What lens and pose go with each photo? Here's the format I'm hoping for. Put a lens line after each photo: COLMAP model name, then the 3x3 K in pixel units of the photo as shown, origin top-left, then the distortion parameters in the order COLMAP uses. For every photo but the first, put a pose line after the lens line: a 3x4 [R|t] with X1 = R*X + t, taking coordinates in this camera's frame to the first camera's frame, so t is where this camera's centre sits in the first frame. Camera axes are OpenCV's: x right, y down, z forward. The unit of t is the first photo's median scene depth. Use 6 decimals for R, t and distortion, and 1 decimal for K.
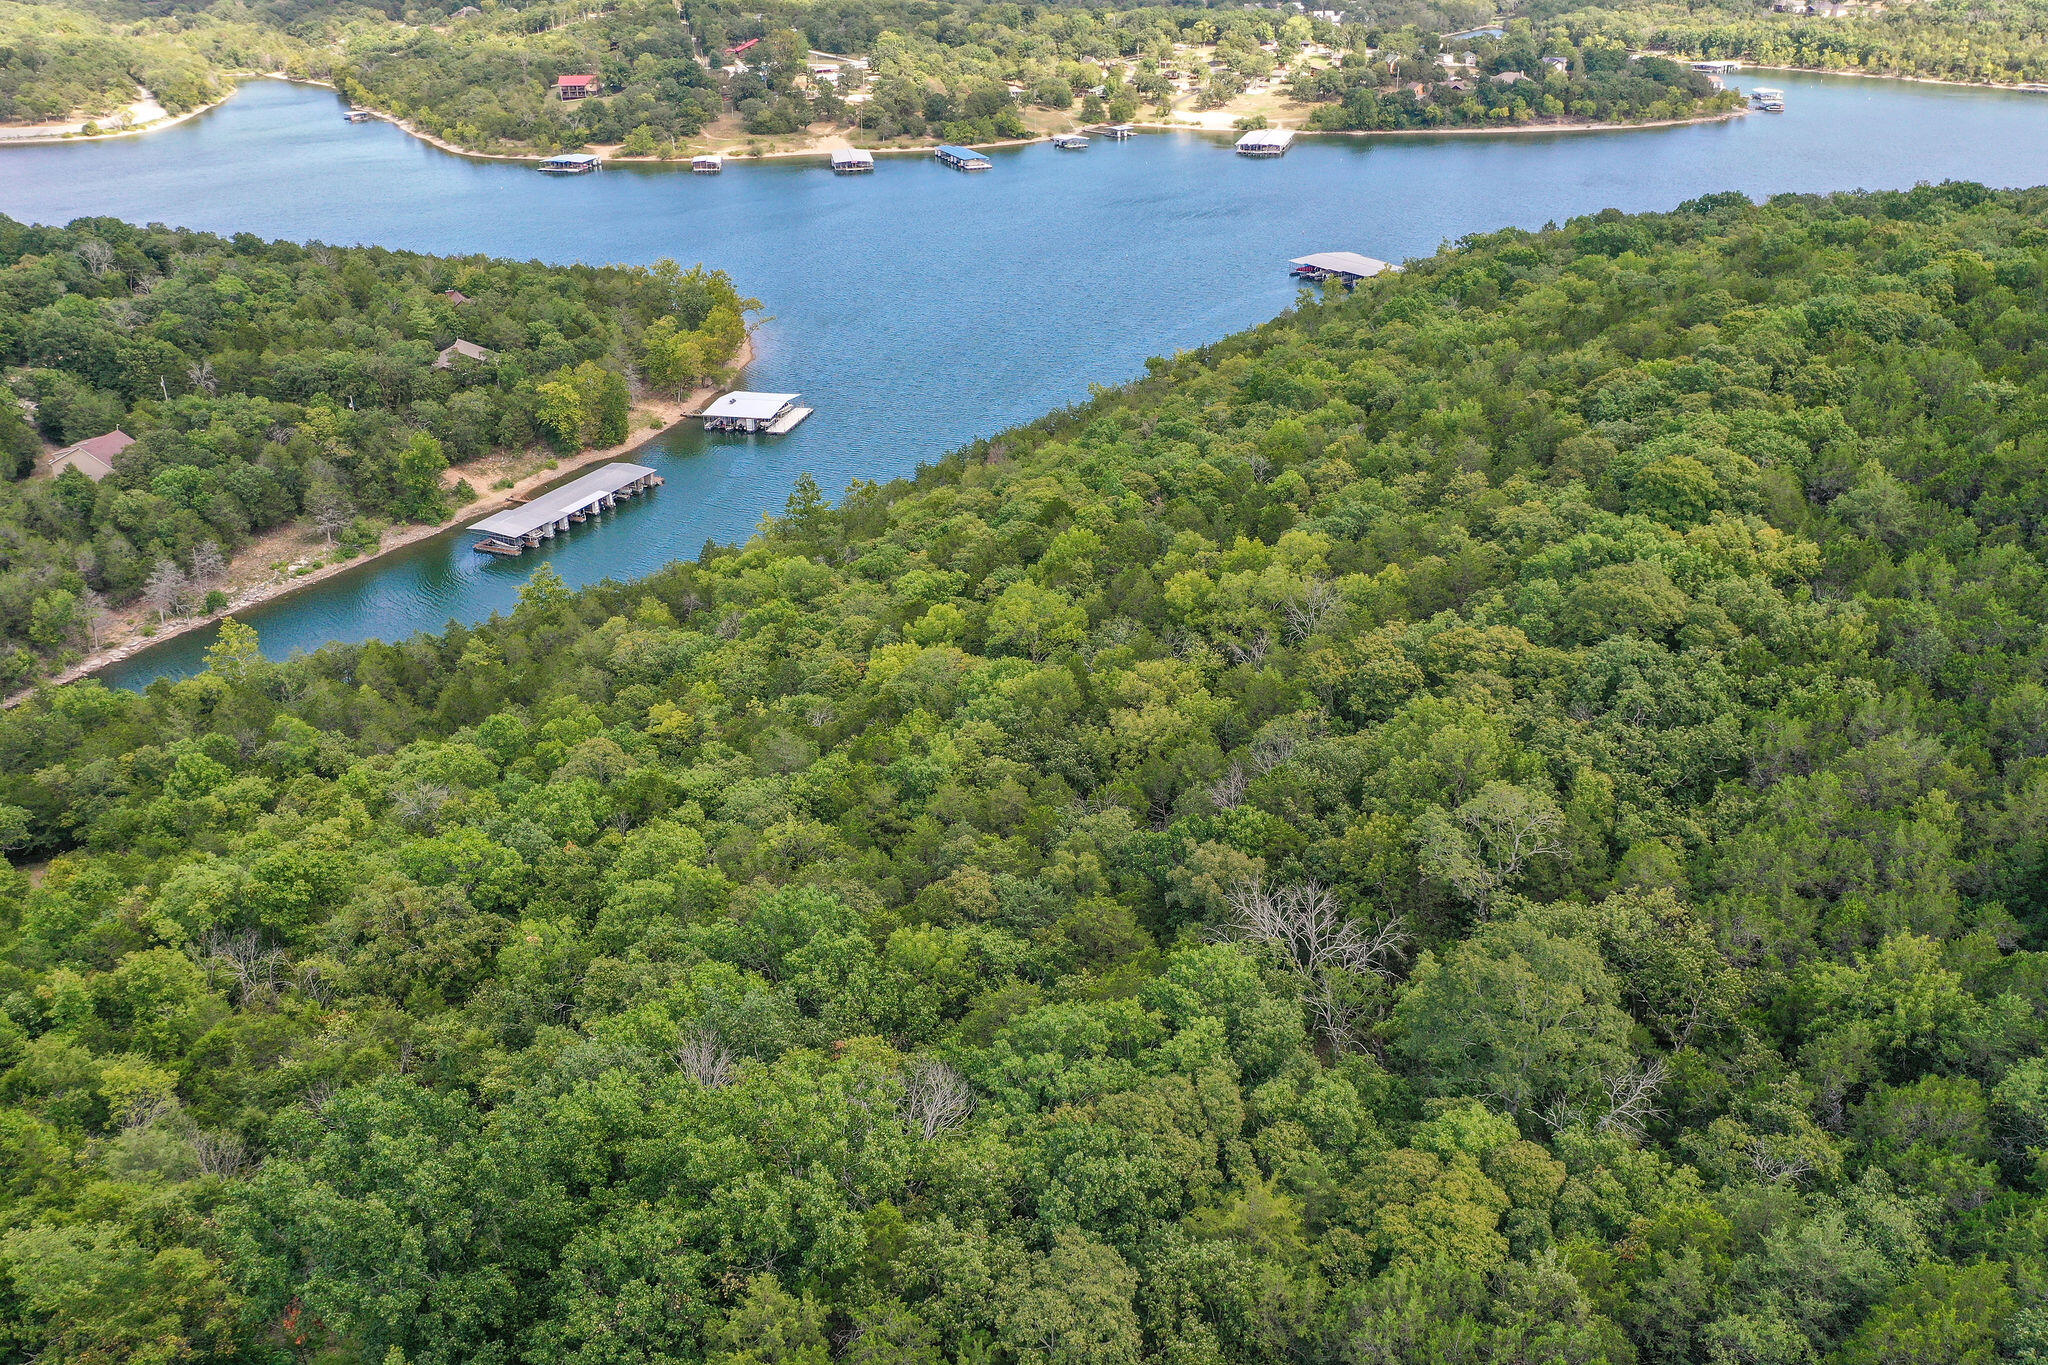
lens RADIAL K [[1702.5, 0, 1058.9], [0, 1702.5, 632.9], [0, 0, 1]] dist [-0.008160, -0.009933]
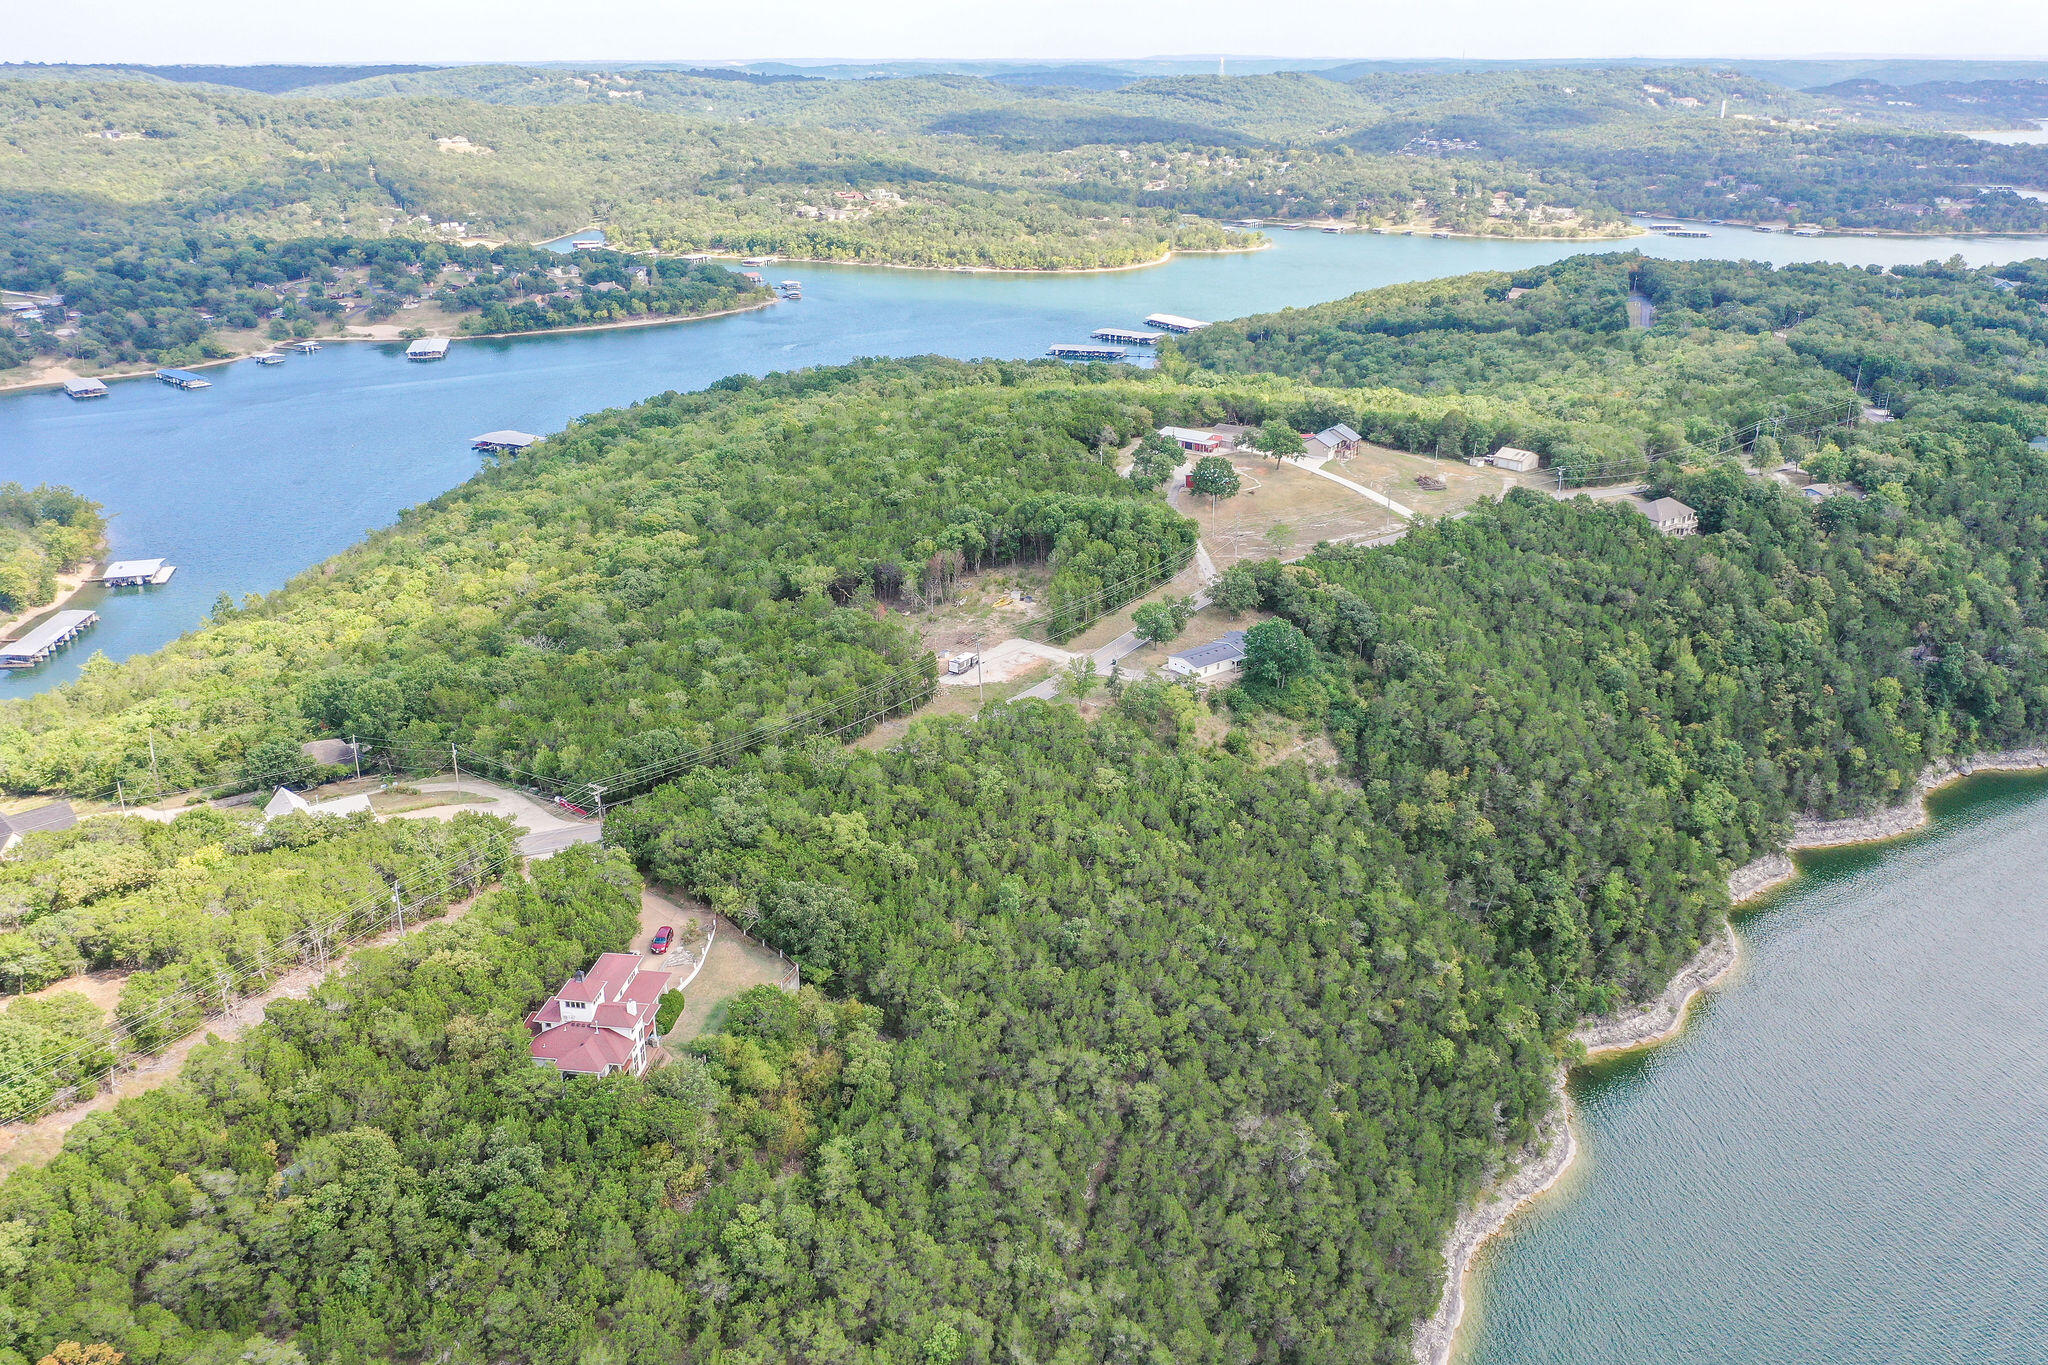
lens RADIAL K [[1648.7, 0, 1031.8], [0, 1648.7, 679.4], [0, 0, 1]] dist [-0.009372, -0.006010]
pose [[0.886875, -0.154992, 0.435236, -0.061429], [0.175945, 0.984368, -0.007977, 0.060889], [-0.427196, 0.083652, 0.900281, -0.345438]]
